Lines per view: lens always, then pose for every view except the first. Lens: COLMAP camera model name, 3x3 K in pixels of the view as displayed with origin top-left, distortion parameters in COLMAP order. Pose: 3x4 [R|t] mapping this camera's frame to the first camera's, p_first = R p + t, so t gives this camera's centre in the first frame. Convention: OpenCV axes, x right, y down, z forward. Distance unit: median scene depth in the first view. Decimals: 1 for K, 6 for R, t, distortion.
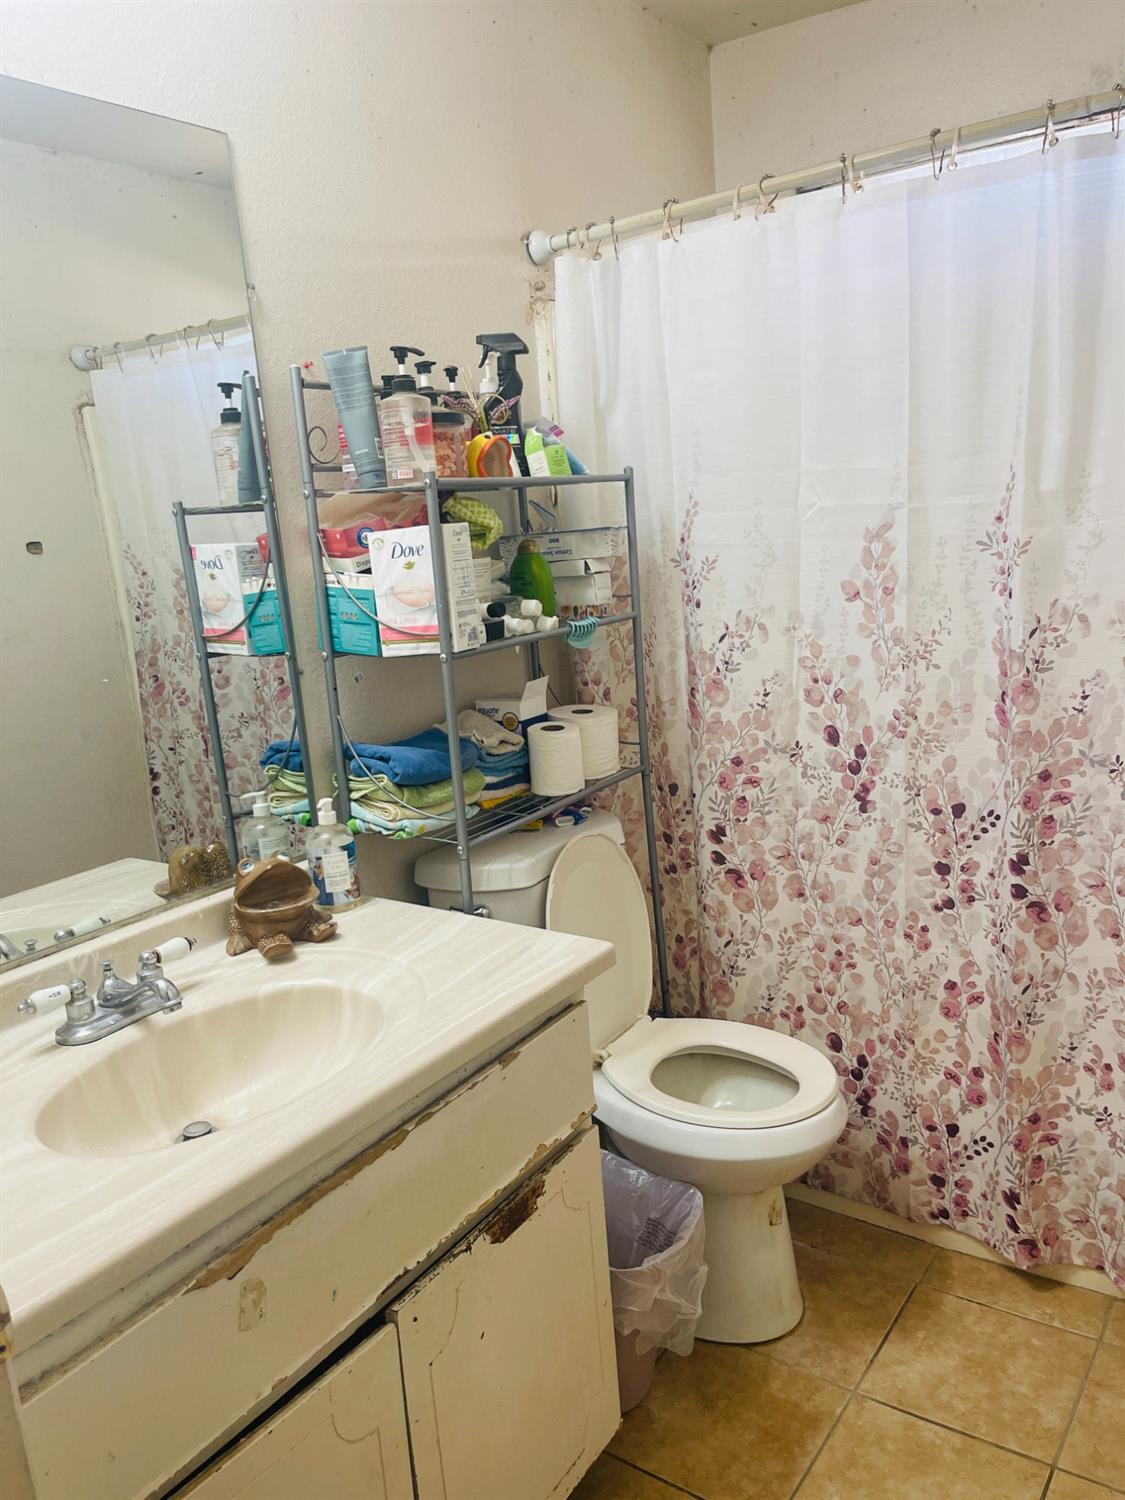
lens RADIAL K [[1148.6, 0, 559.8], [0, 1148.6, 762.1], [0, 0, 1]] dist [0.071820, -0.094329]
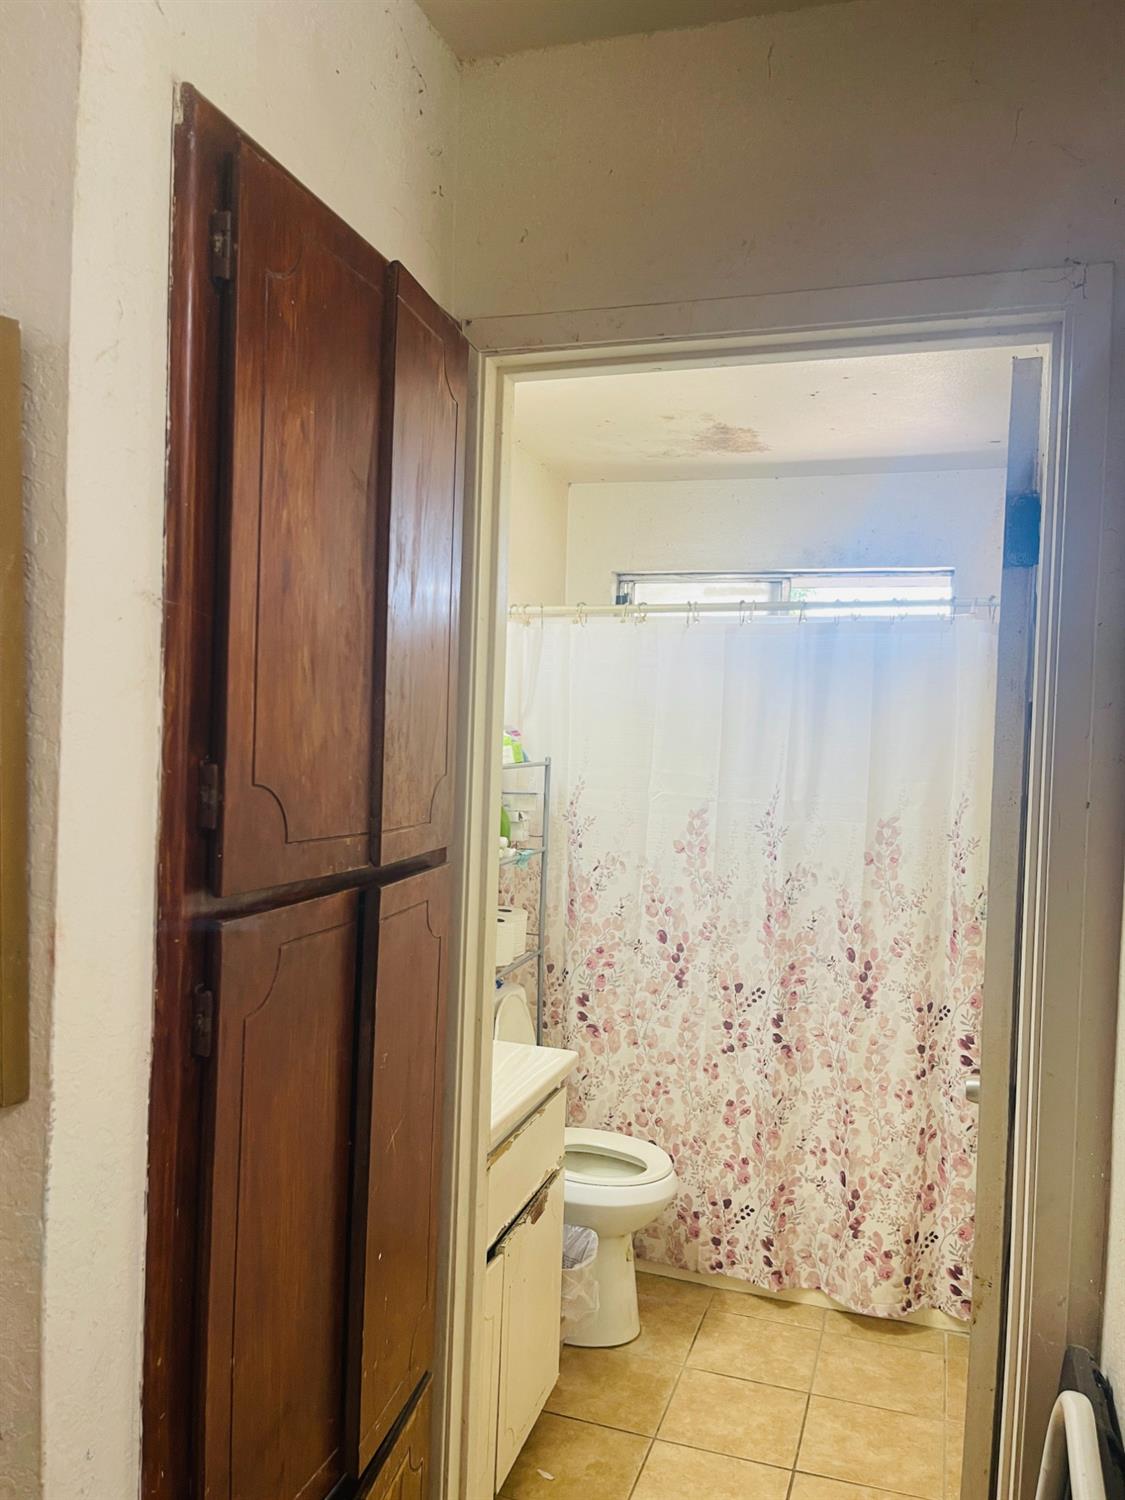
lens RADIAL K [[1148.6, 0, 554.8], [0, 1148.6, 749.2], [0, 0, 1]] dist [0.071820, -0.094329]
pose [[0.951409, 0.106082, 0.289080, -0.402366], [-0.046690, 0.977629, -0.205090, 0.058729], [-0.304369, 0.181627, 0.935078, -0.490591]]
